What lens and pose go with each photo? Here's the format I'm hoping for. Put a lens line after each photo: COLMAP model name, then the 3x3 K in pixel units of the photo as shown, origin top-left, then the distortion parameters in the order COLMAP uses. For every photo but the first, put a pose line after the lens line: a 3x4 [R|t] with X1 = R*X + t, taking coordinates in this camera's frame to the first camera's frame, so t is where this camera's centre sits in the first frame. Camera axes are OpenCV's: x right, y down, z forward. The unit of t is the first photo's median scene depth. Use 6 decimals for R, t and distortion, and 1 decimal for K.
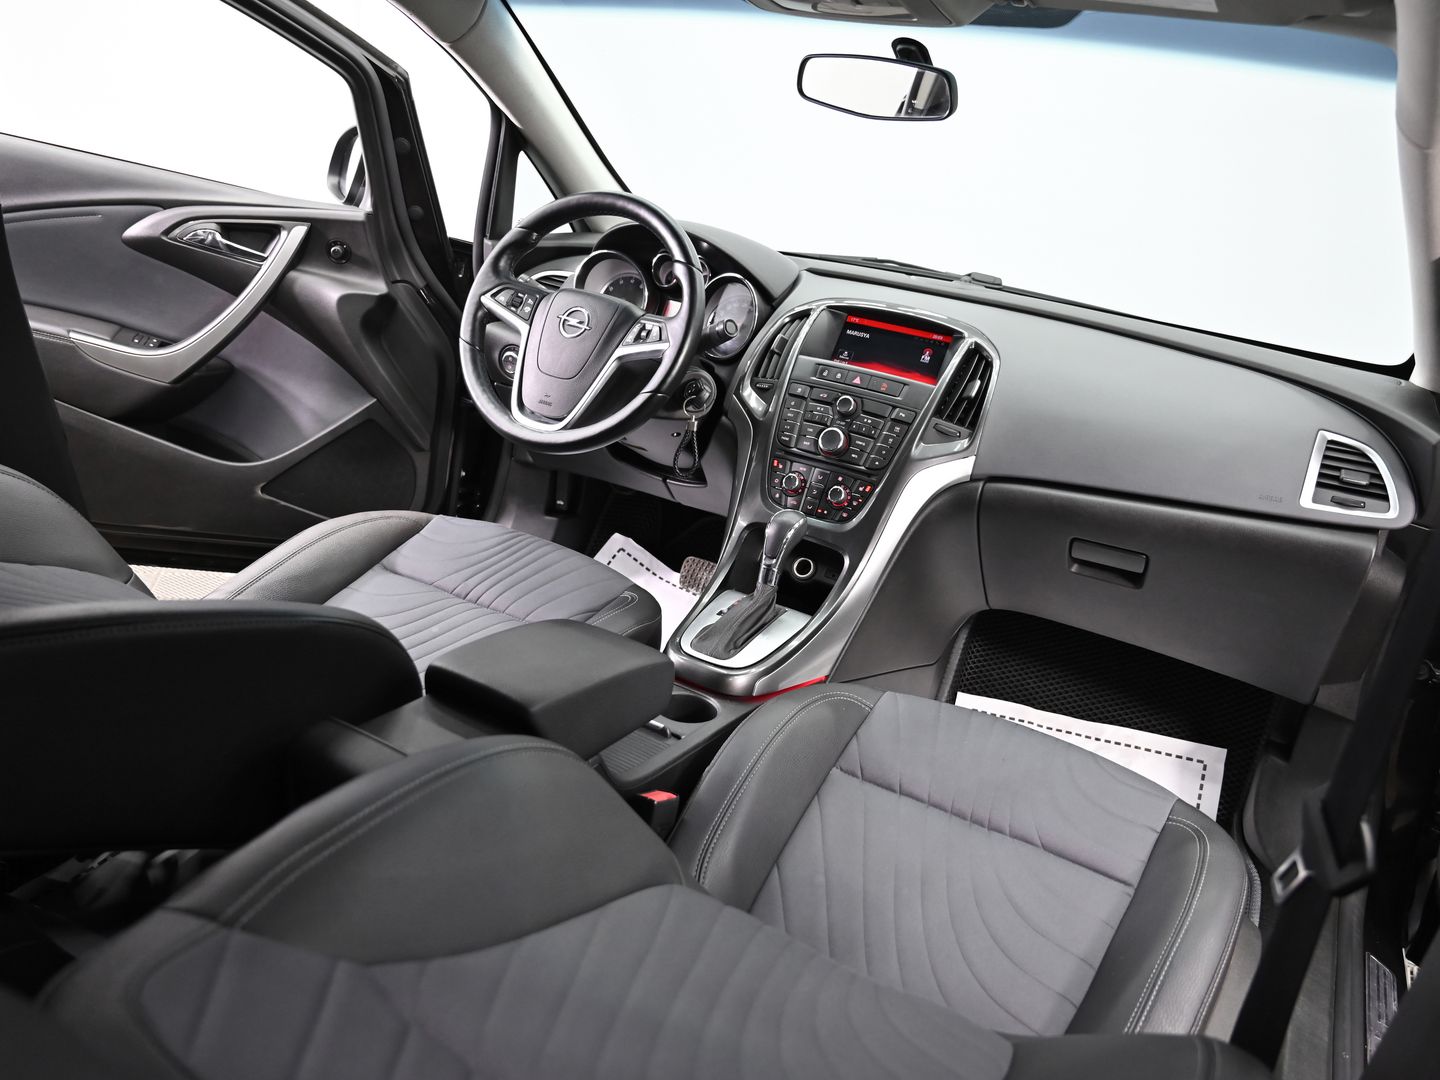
lens RADIAL K [[1120.5, 0, 720.0], [0, 1120.5, 540.0], [0, 0, 1]] dist [-0.000451, 0.000755]
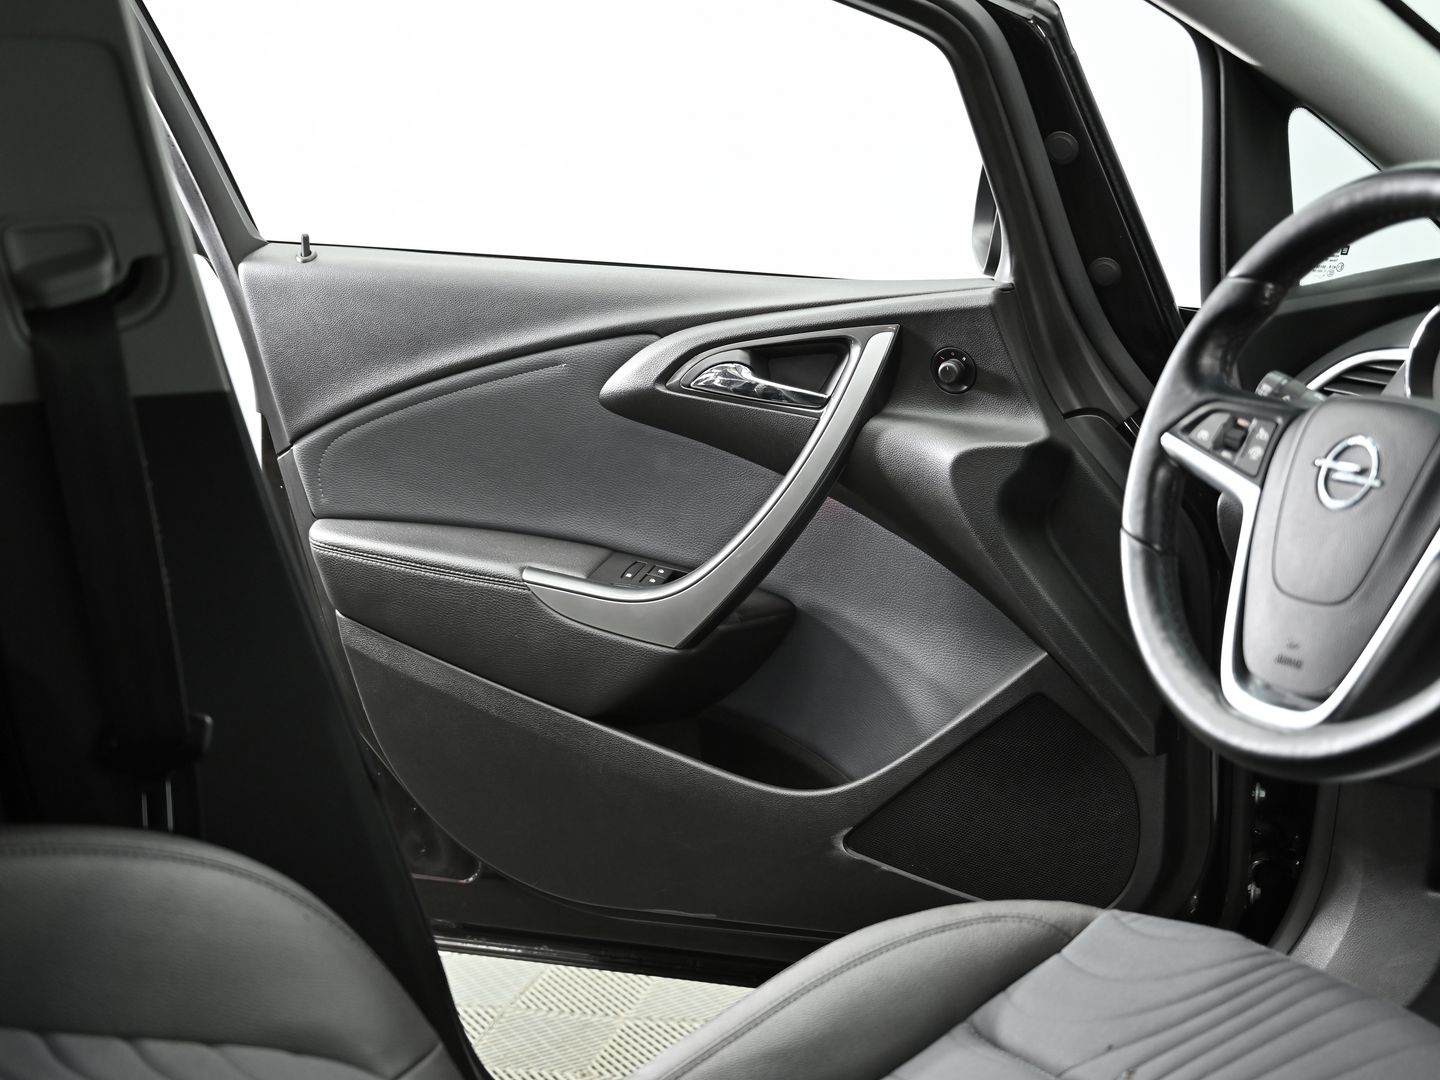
lens RADIAL K [[2140.1, 0, 720.0], [0, 2140.1, 540.0], [0, 0, 1]] dist [0.012018, -0.062110]
pose [[0.830794, -0.084536, -0.550123, 0.101592], [0.002375, 0.988928, -0.148380, -0.038982], [0.556575, 0.121967, 0.821796, 0.158256]]
